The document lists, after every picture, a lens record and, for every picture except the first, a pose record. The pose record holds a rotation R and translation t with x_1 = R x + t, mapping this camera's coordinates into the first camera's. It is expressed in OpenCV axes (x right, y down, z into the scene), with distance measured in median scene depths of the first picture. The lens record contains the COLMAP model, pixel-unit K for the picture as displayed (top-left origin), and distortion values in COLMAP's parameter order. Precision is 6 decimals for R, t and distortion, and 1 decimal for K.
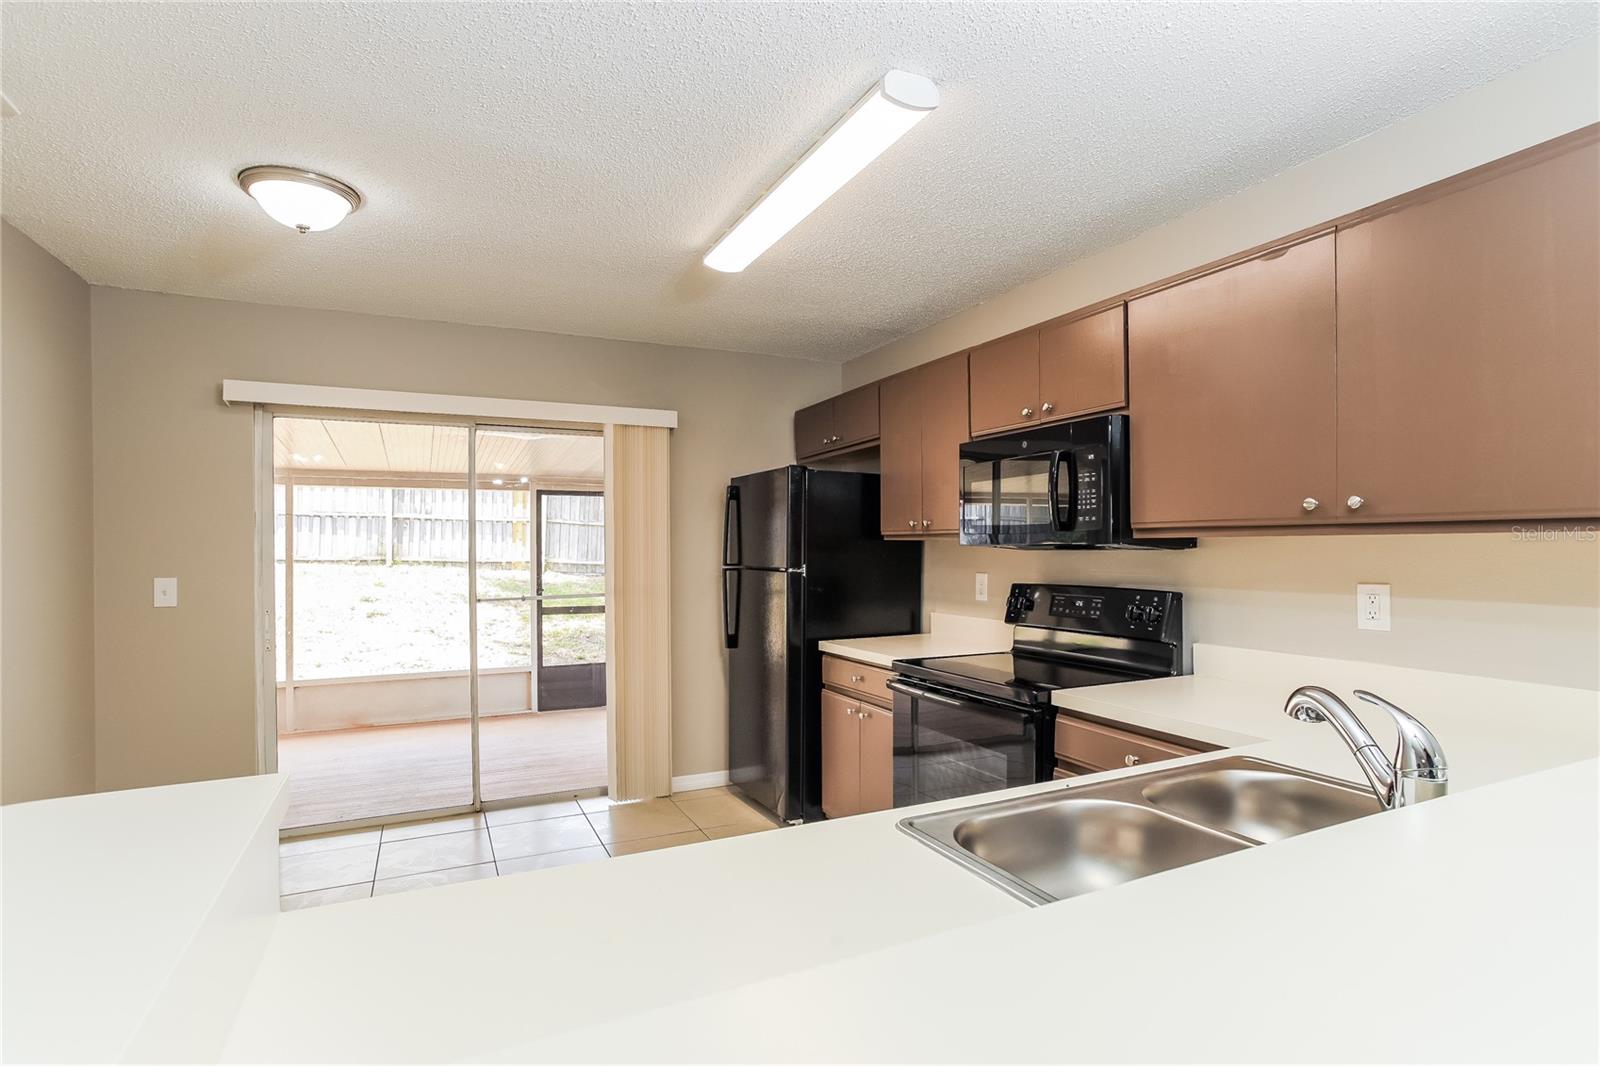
lens RADIAL K [[779.7, 0, 799.3], [0, 779.7, 543.4], [0, 0, 1]] dist [-0.003978, 0.000669]
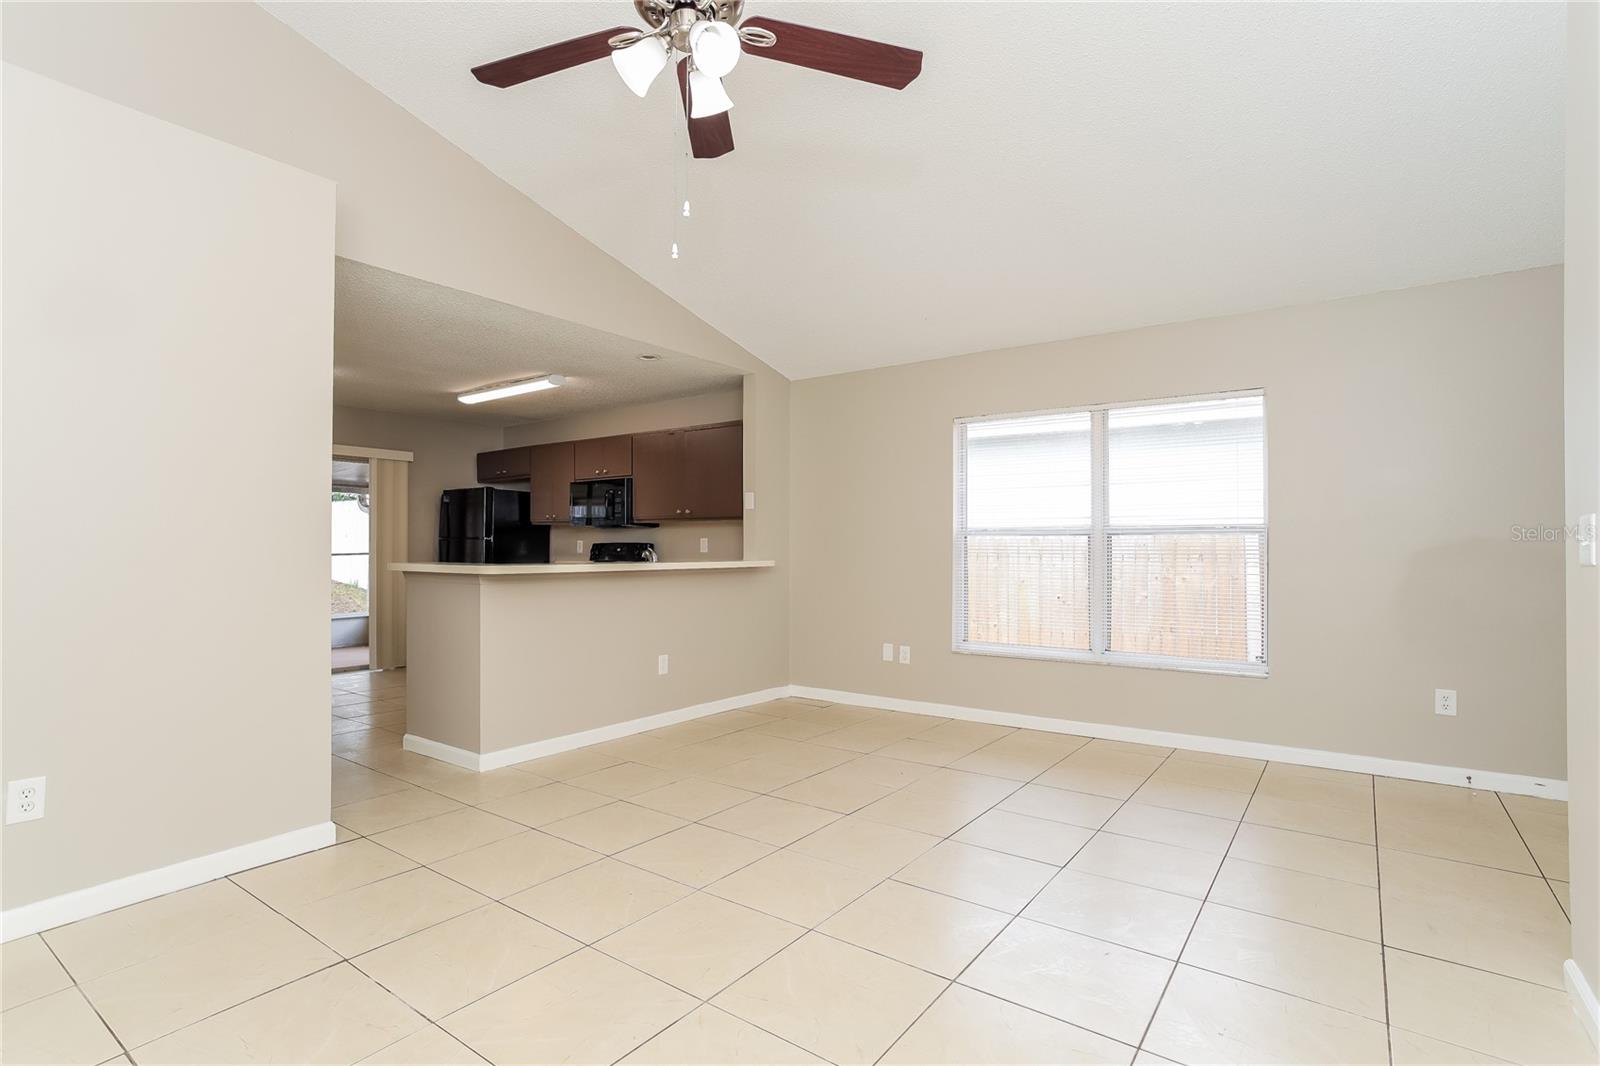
lens RADIAL K [[779.7, 0, 785.1], [0, 779.7, 527.3], [0, 0, 1]] dist [-0.003978, 0.000669]
pose [[0.888757, 0.013999, 0.458164, -0.279890], [-0.005737, 0.999795, -0.019421, 0.046809], [-0.458342, 0.014632, 0.888655, -1.317127]]
